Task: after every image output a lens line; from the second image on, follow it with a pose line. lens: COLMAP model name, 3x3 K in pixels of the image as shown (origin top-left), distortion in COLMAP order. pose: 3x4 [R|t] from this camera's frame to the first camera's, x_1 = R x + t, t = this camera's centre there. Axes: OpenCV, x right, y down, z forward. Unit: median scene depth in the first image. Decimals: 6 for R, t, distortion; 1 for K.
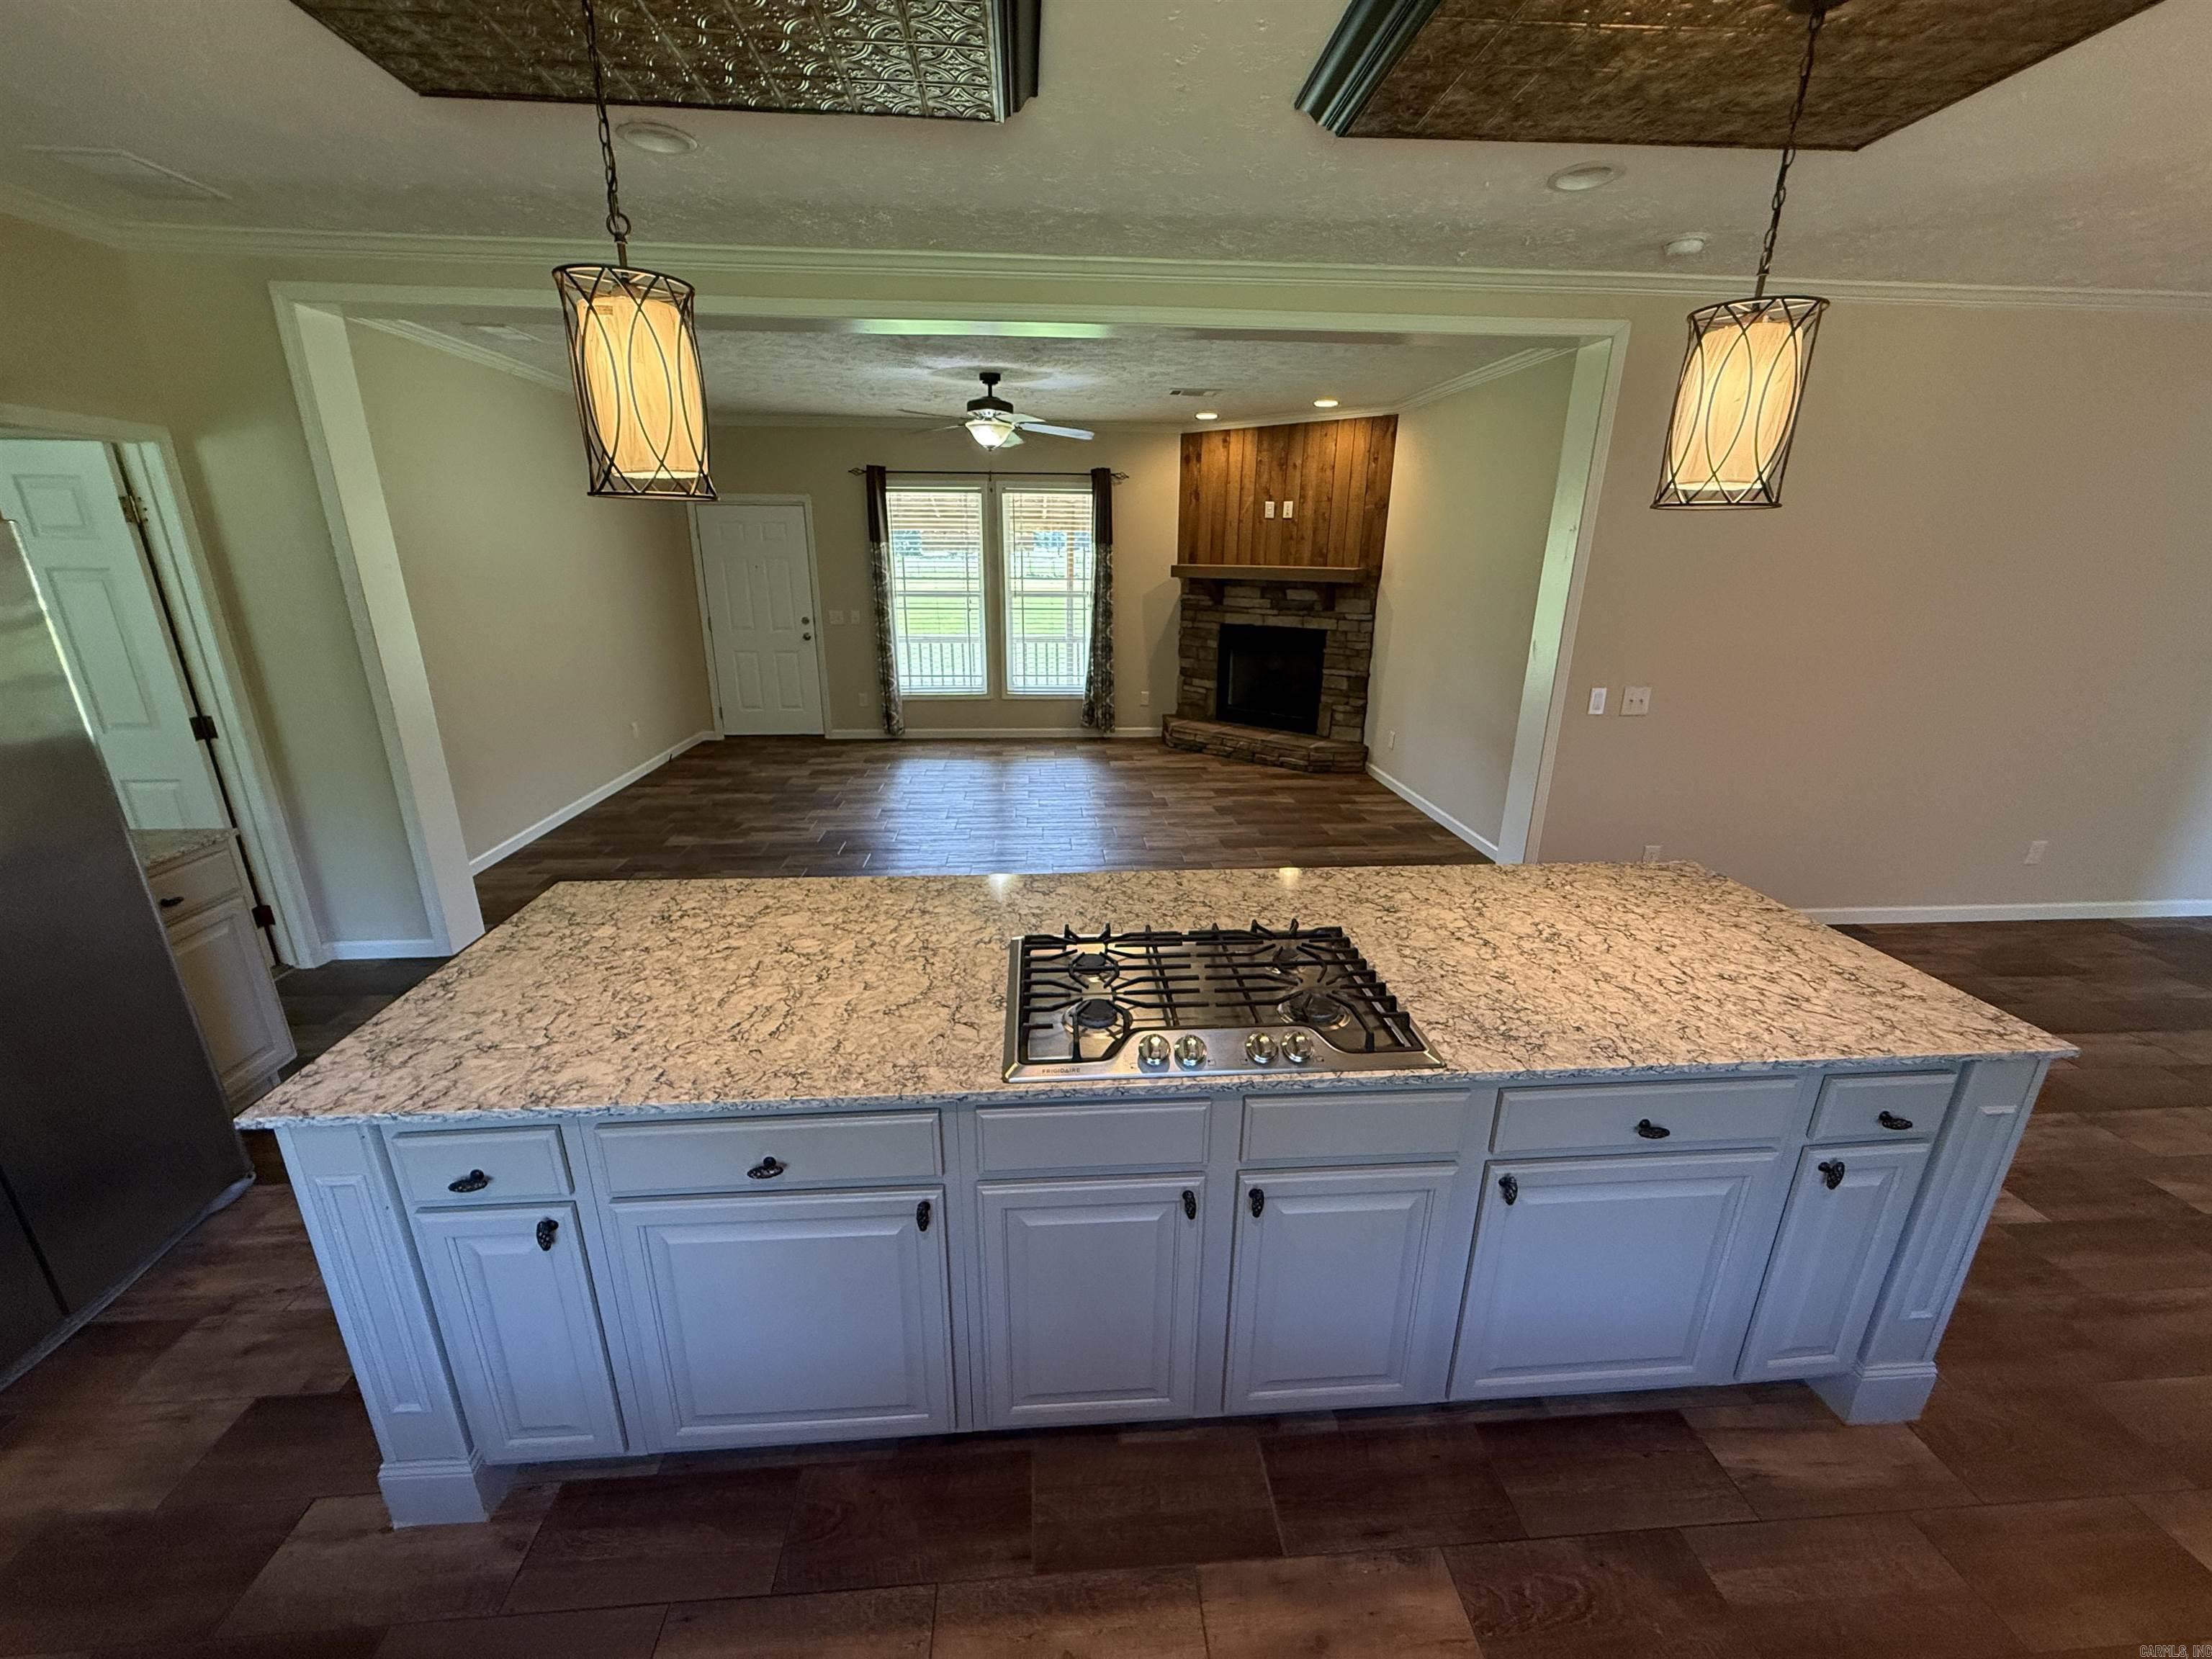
lens RADIAL K [[881.4, 0, 1101.7], [0, 881.4, 831.0], [0, 0, 1]] dist [-0.000255, 0.000351]
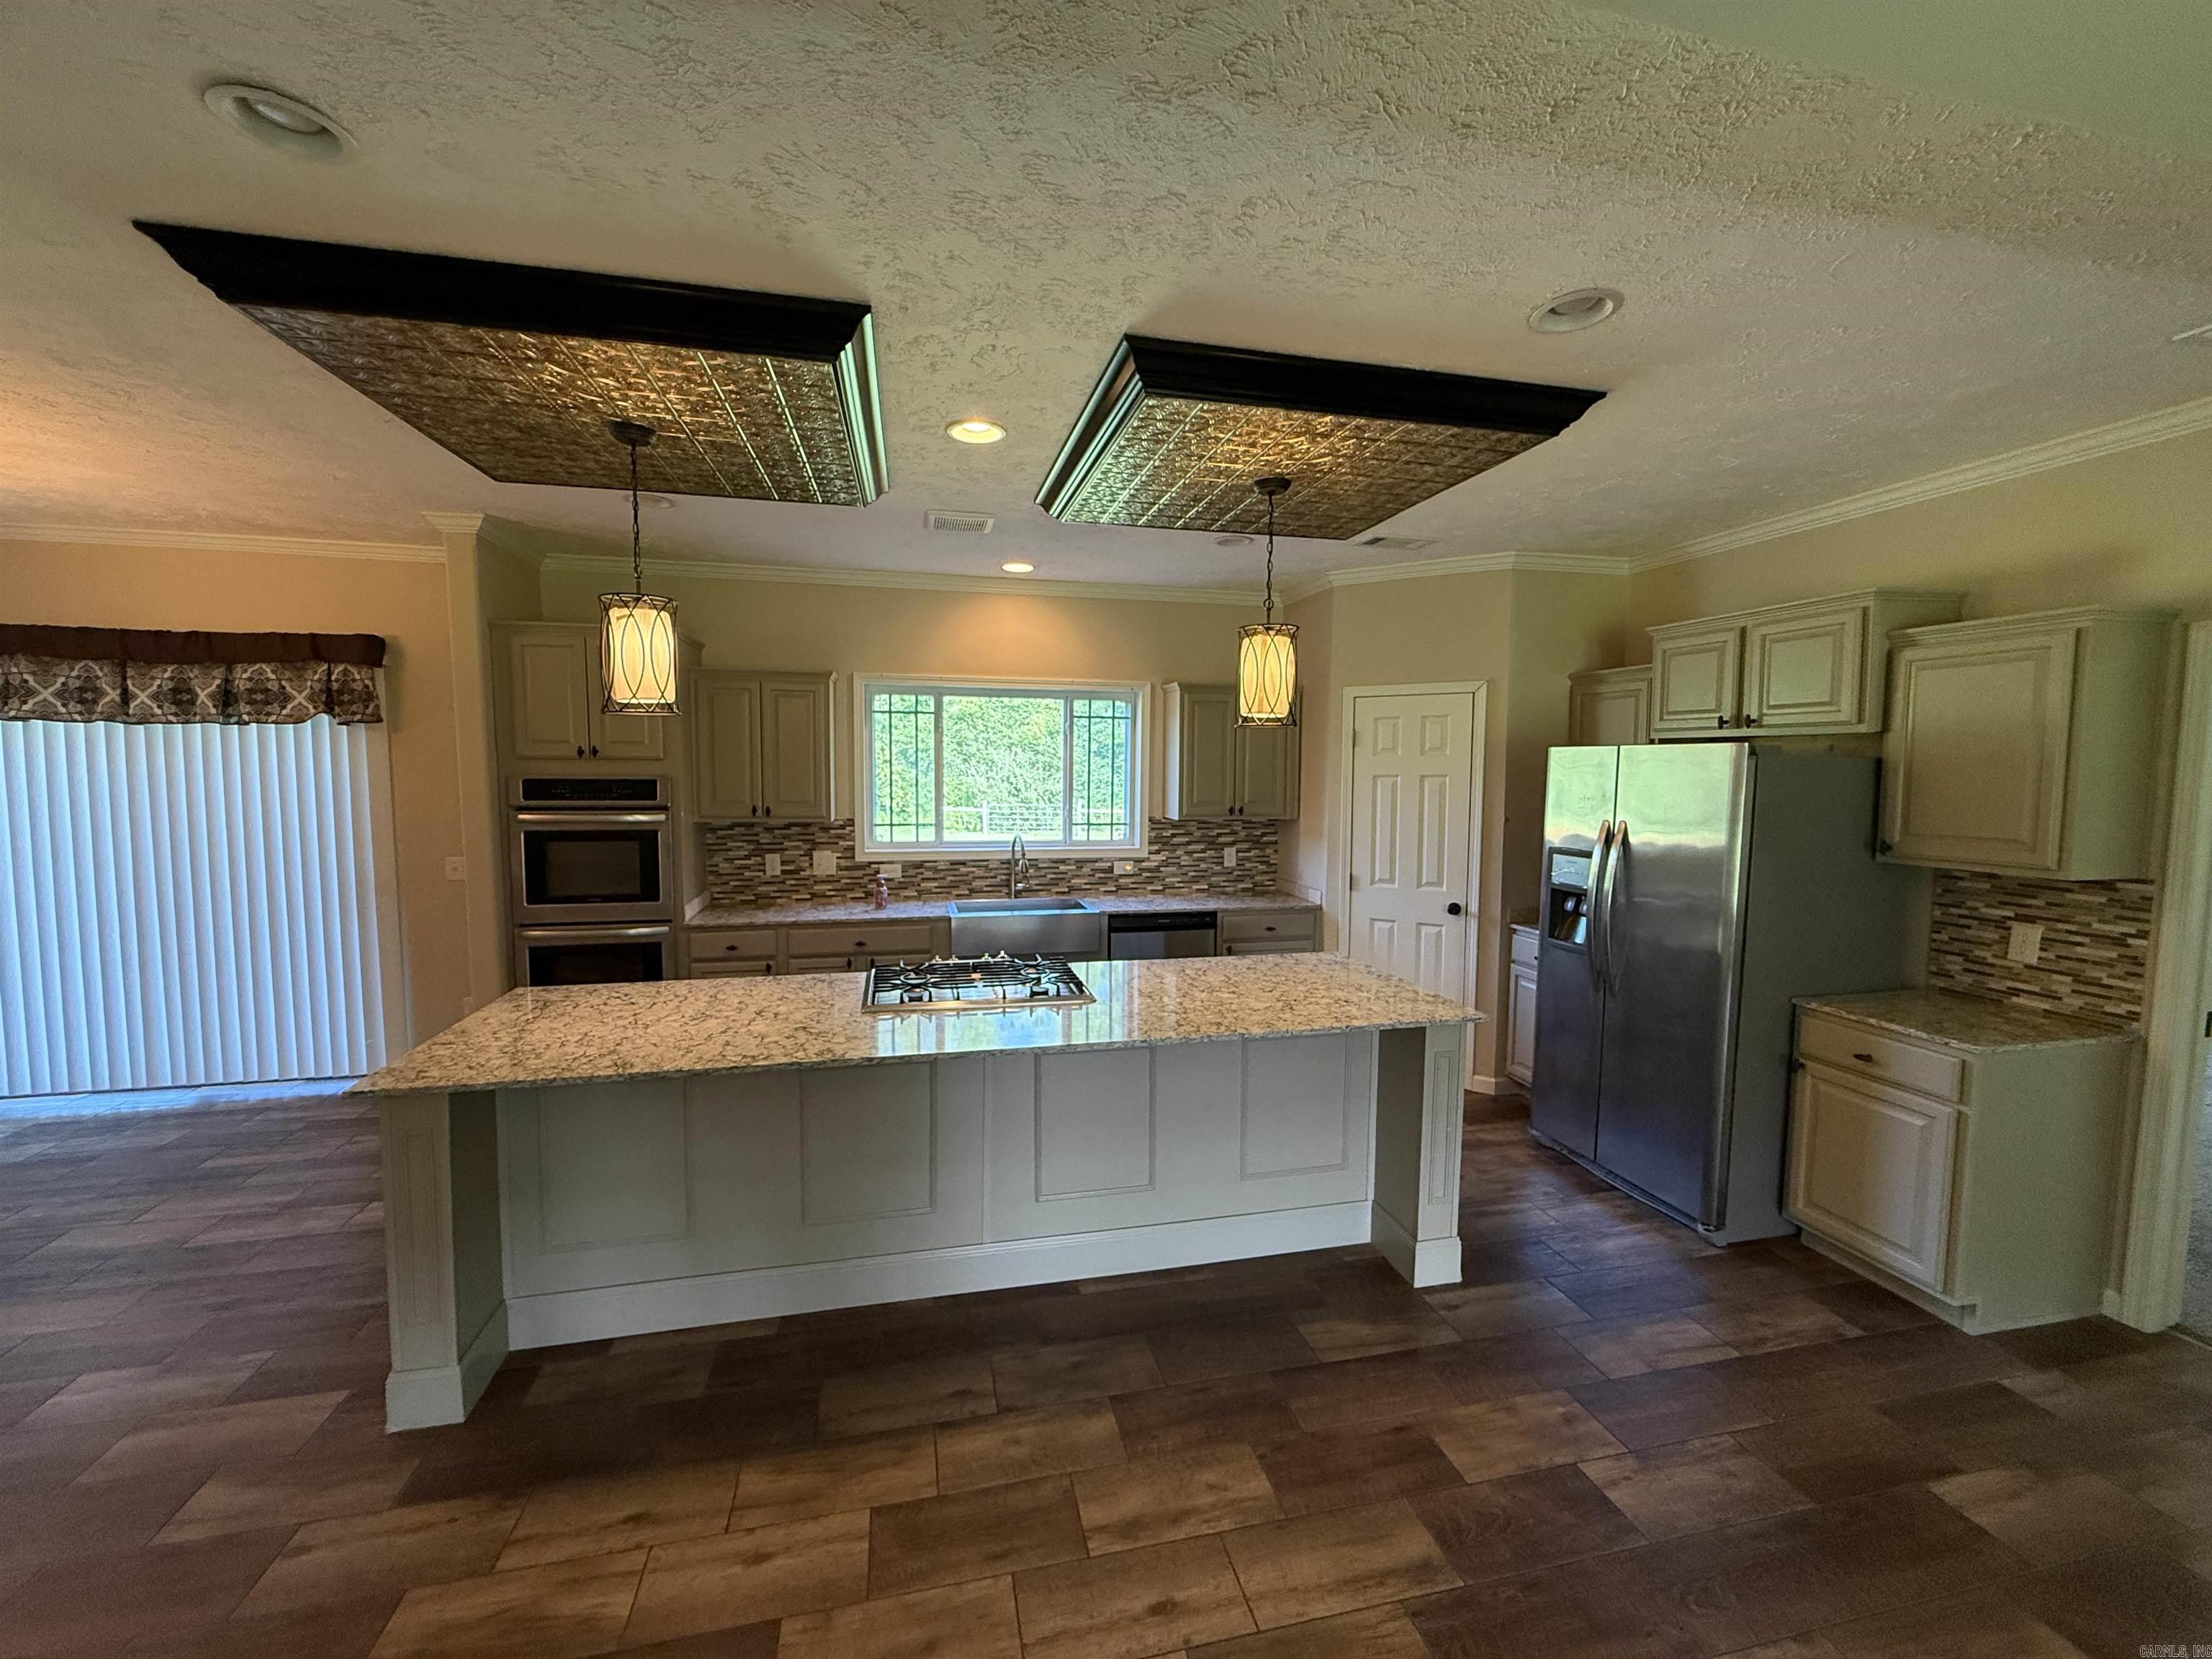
lens RADIAL K [[881.4, 0, 1101.0], [0, 881.4, 831.5], [0, 0, 1]] dist [-0.000255, 0.000351]
pose [[-0.988641, -0.004636, -0.150225, 0.075350], [-0.062128, 0.922734, 0.380396, -0.461039], [0.136855, 0.385408, -0.912541, 1.471110]]
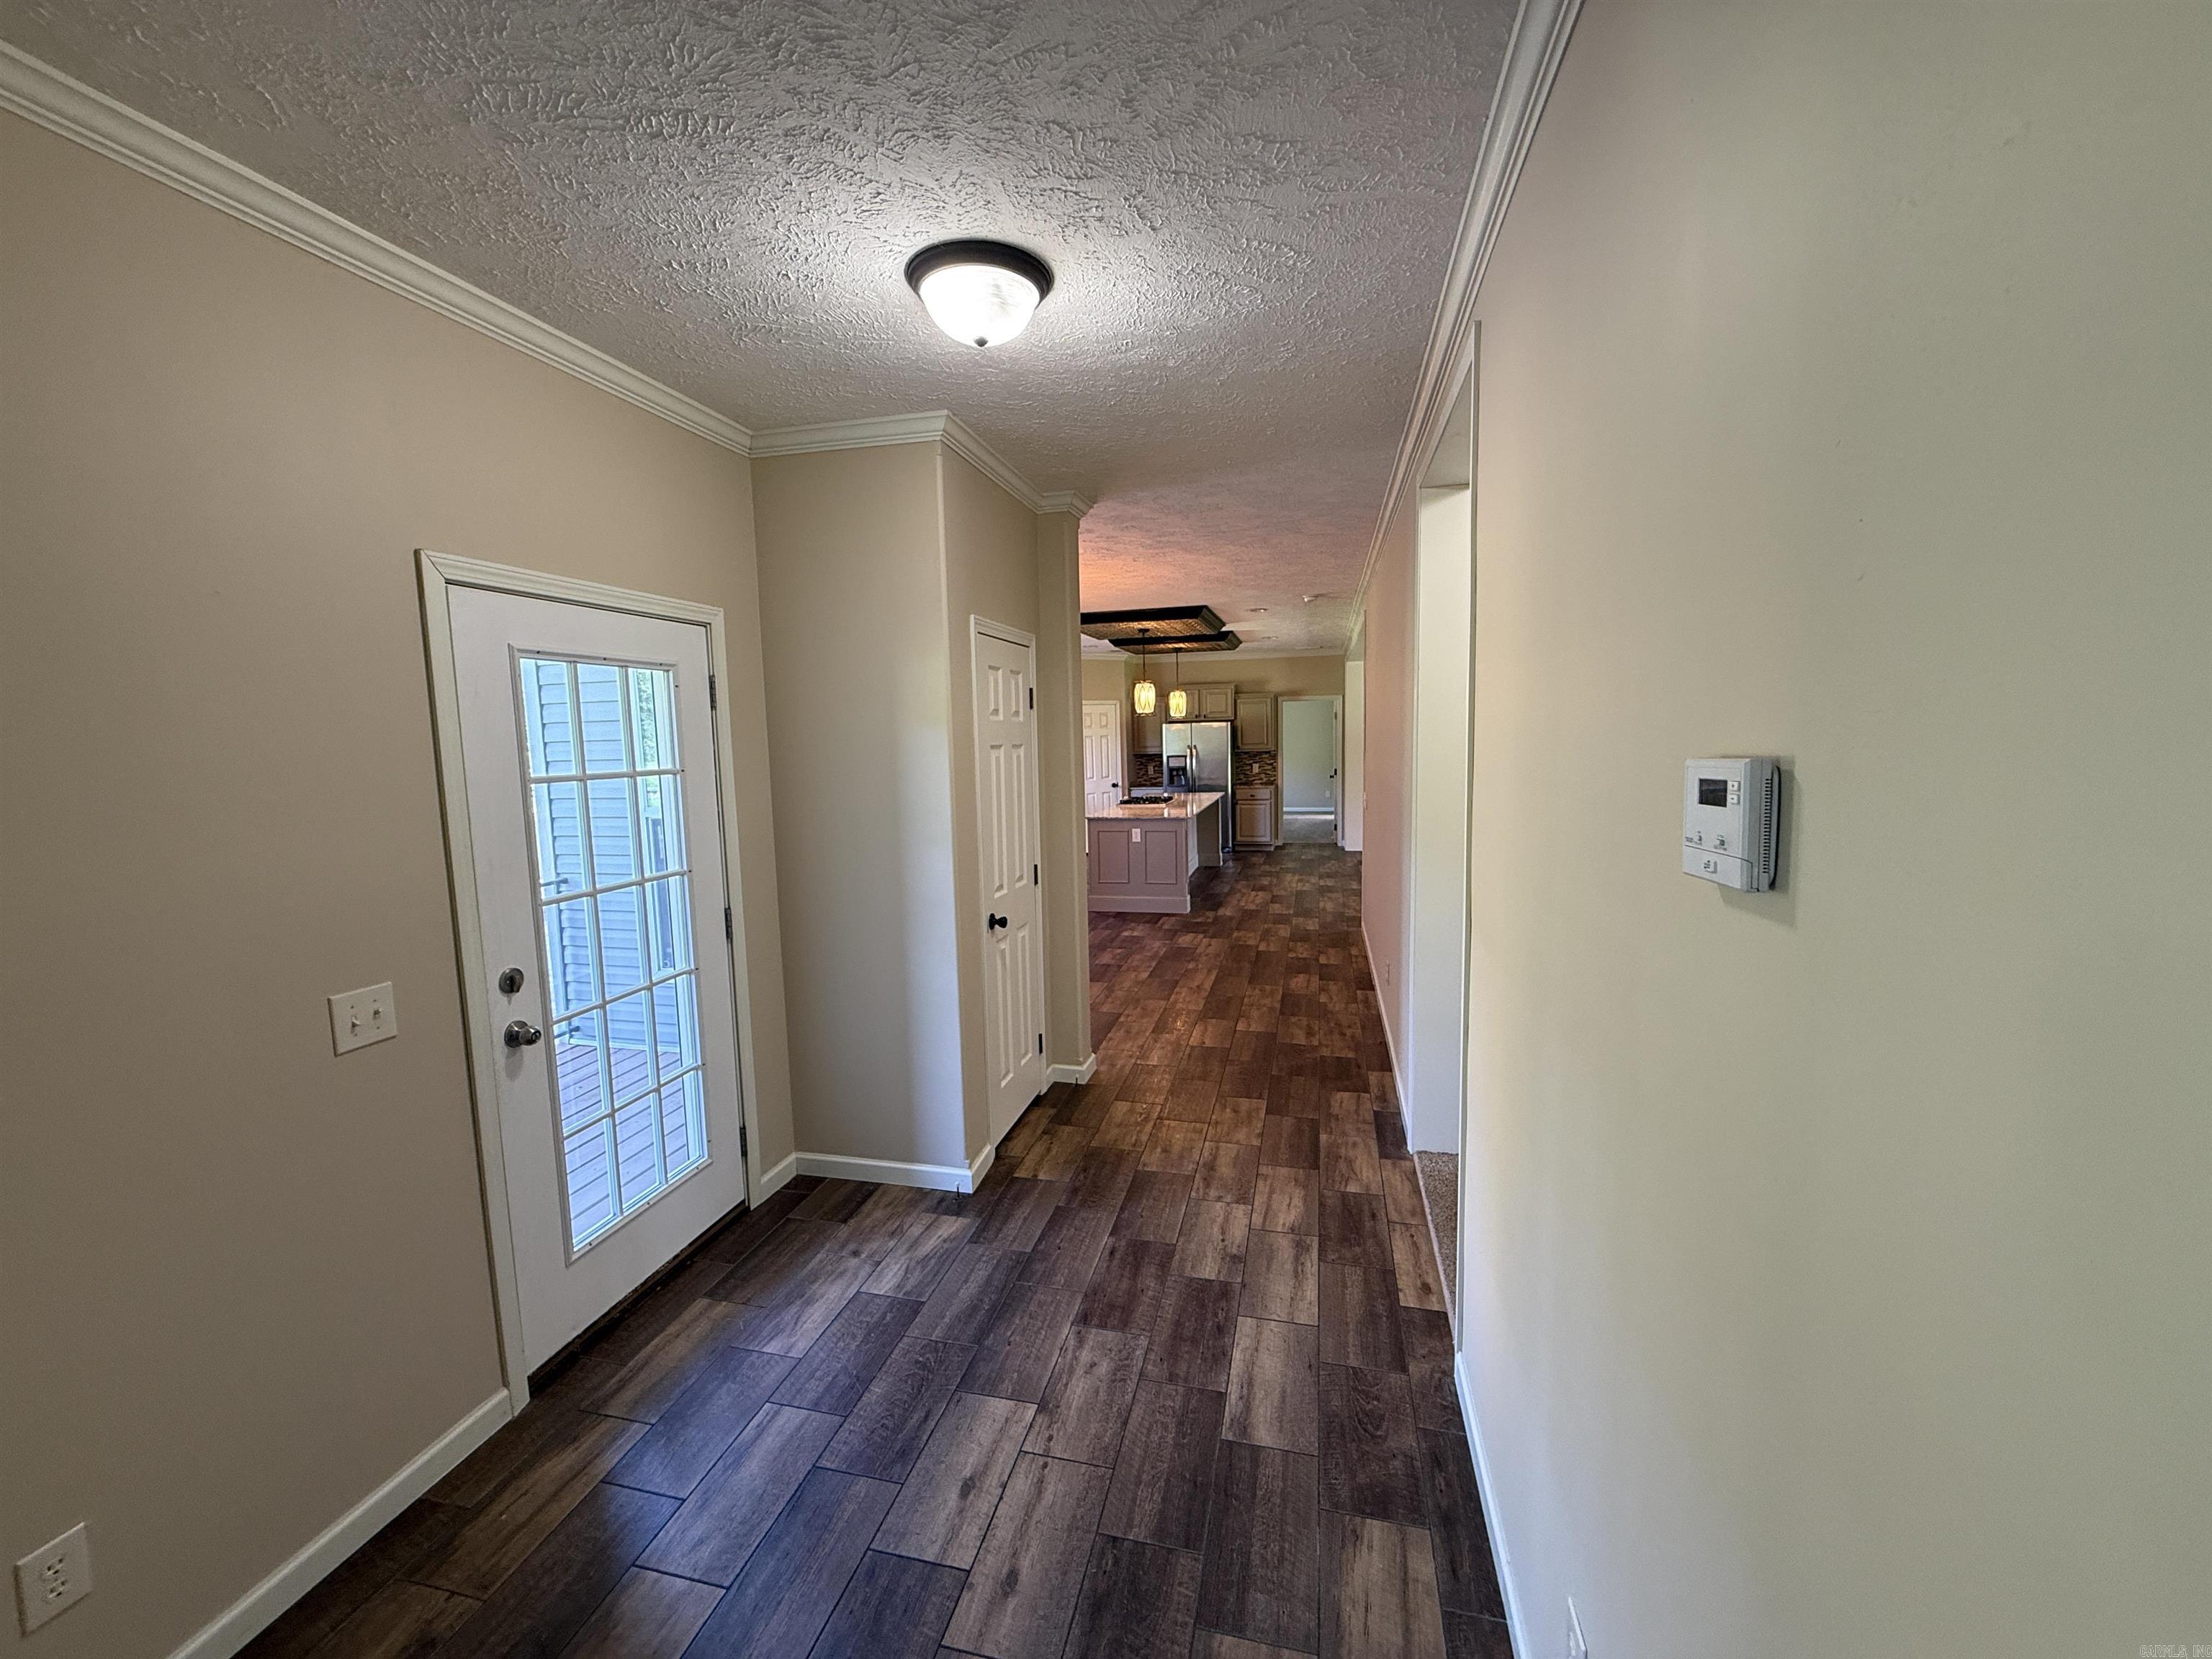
lens RADIAL K [[881.4, 0, 1096.8], [0, 881.4, 832.6], [0, 0, 1]] dist [-0.000255, 0.000351]
pose [[-0.312640, 0.105641, -0.943979, 3.152999], [-0.274846, 0.941224, 0.196360, -0.368991], [0.909239, 0.320838, -0.265229, 1.295072]]
